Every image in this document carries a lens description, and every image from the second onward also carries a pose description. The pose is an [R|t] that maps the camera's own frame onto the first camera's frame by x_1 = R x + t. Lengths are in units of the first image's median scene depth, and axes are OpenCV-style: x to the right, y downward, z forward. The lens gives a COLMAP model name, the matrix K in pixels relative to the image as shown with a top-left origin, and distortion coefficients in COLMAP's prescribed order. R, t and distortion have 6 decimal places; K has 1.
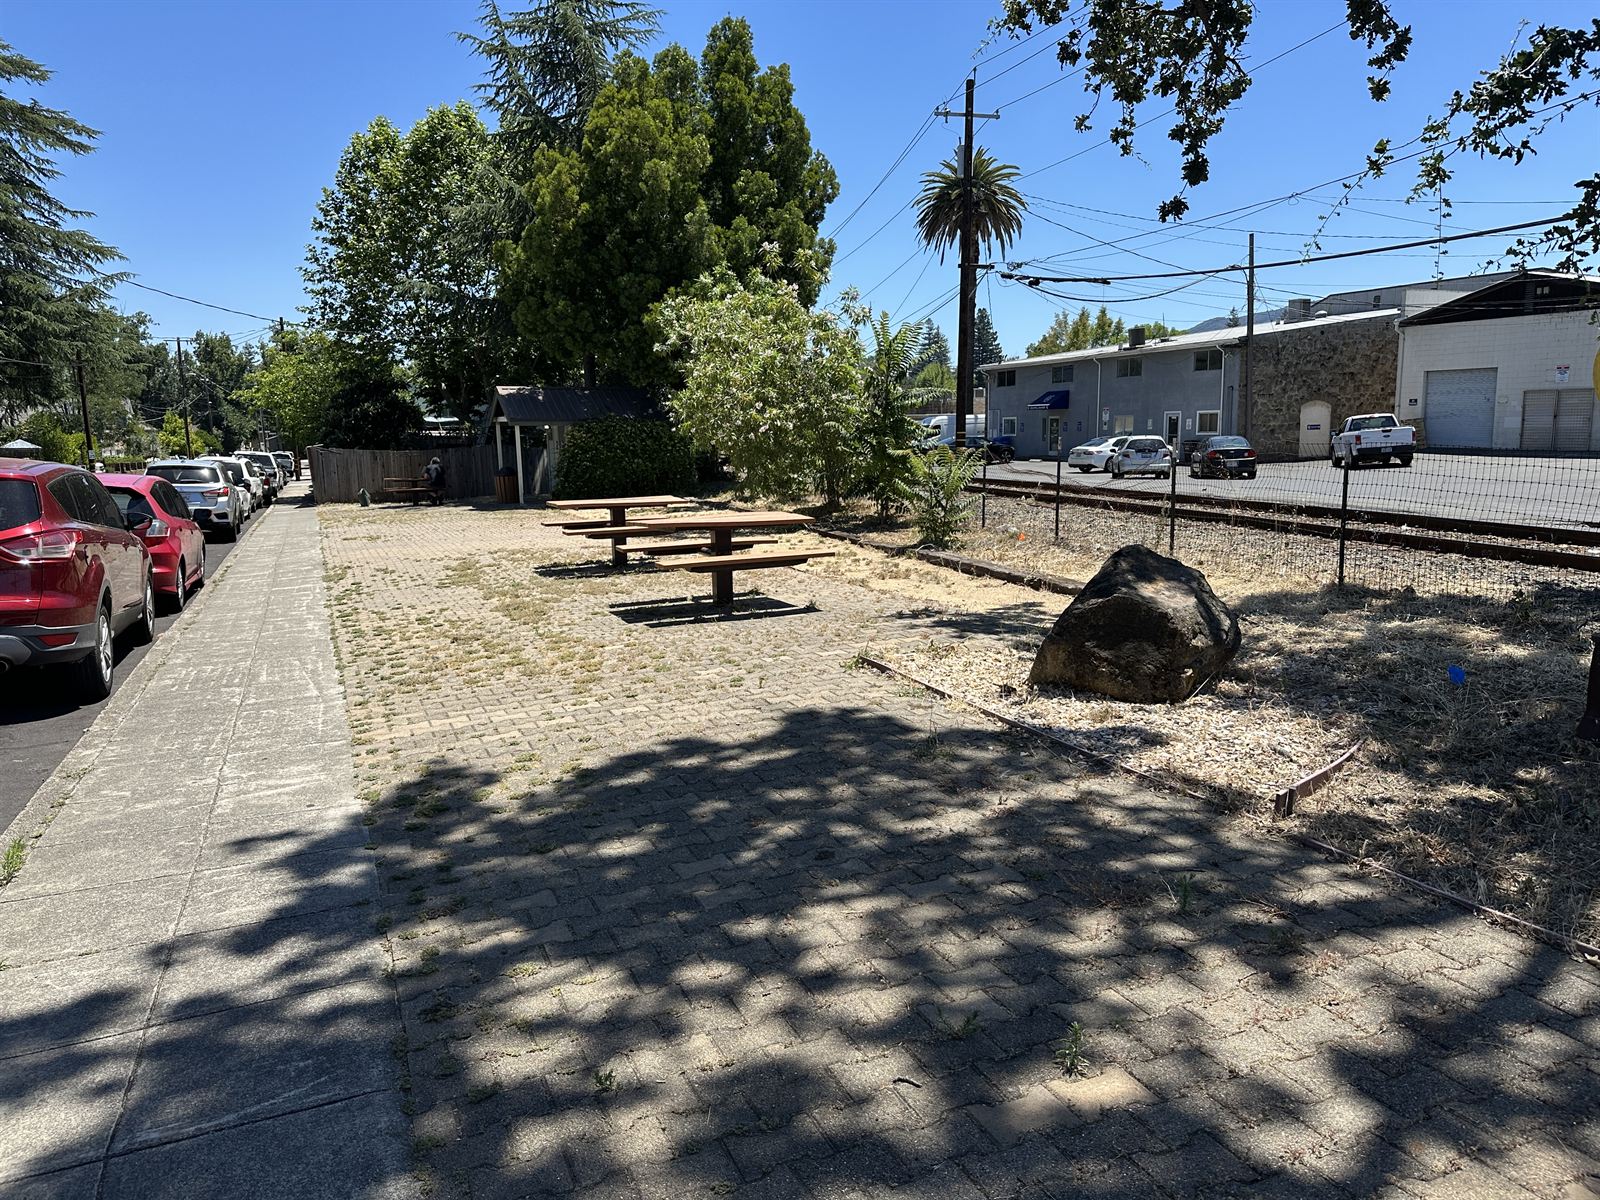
lens RADIAL K [[1113.1, 0, 800.0], [0, 1113.1, 600.0], [0, 0, 1]] dist [-0.007061, -0.002220]
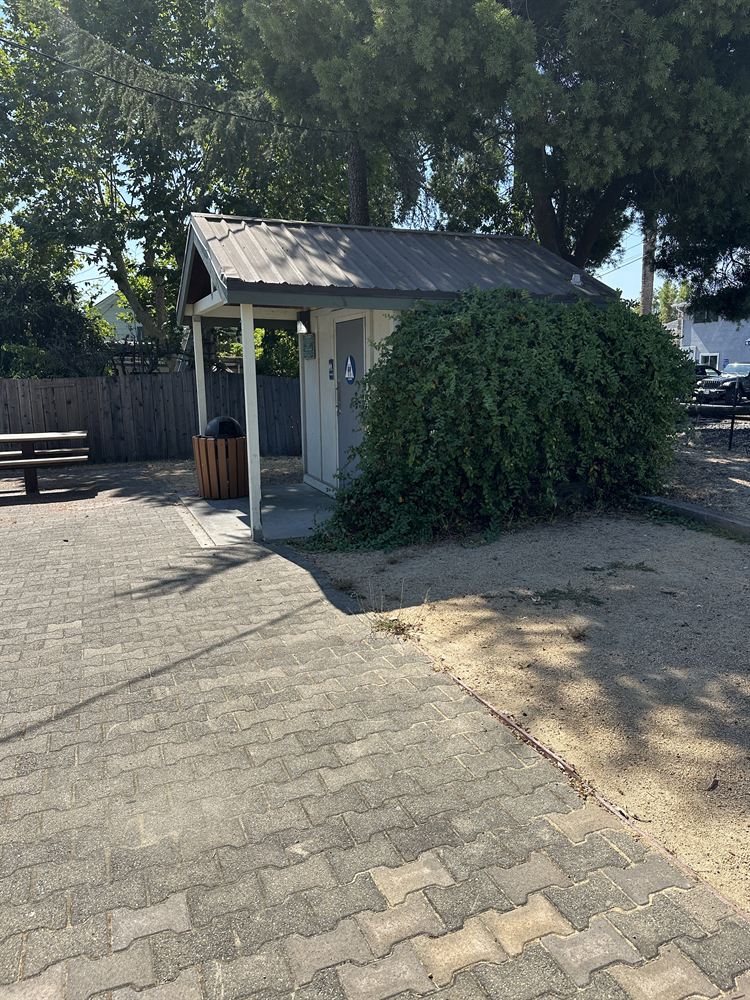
lens RADIAL K [[646.1, 0, 375.0], [0, 646.1, 500.0], [0, 0, 1]] dist [-0.001114, -0.000642]
pose [[0.999810, 0.007455, -0.018019, -0.169278], [-0.006723, 0.999165, 0.040312, -0.084051], [0.018304, -0.040183, 0.999025, 0.641999]]
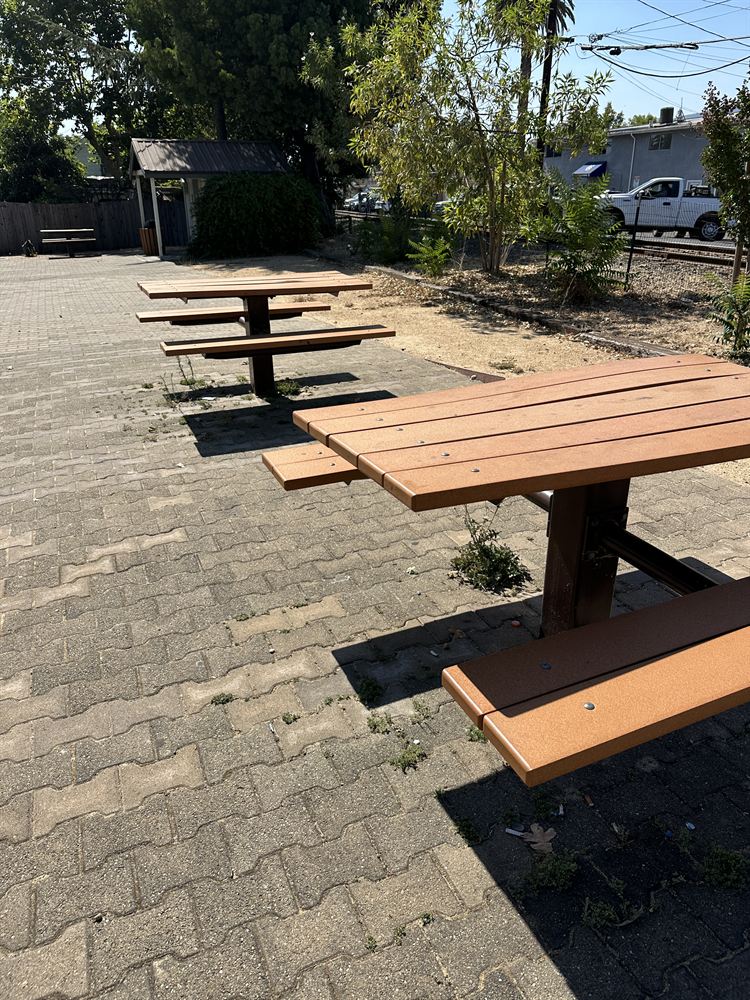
lens RADIAL K [[695.7, 0, 375.0], [0, 695.7, 500.0], [0, 0, 1]] dist [-0.007061, -0.002220]
pose [[0.999980, 0.005919, 0.002123, -0.041915], [-0.006264, 0.967356, 0.253343, -0.026728], [-0.000554, -0.253351, 0.967374, 0.253738]]
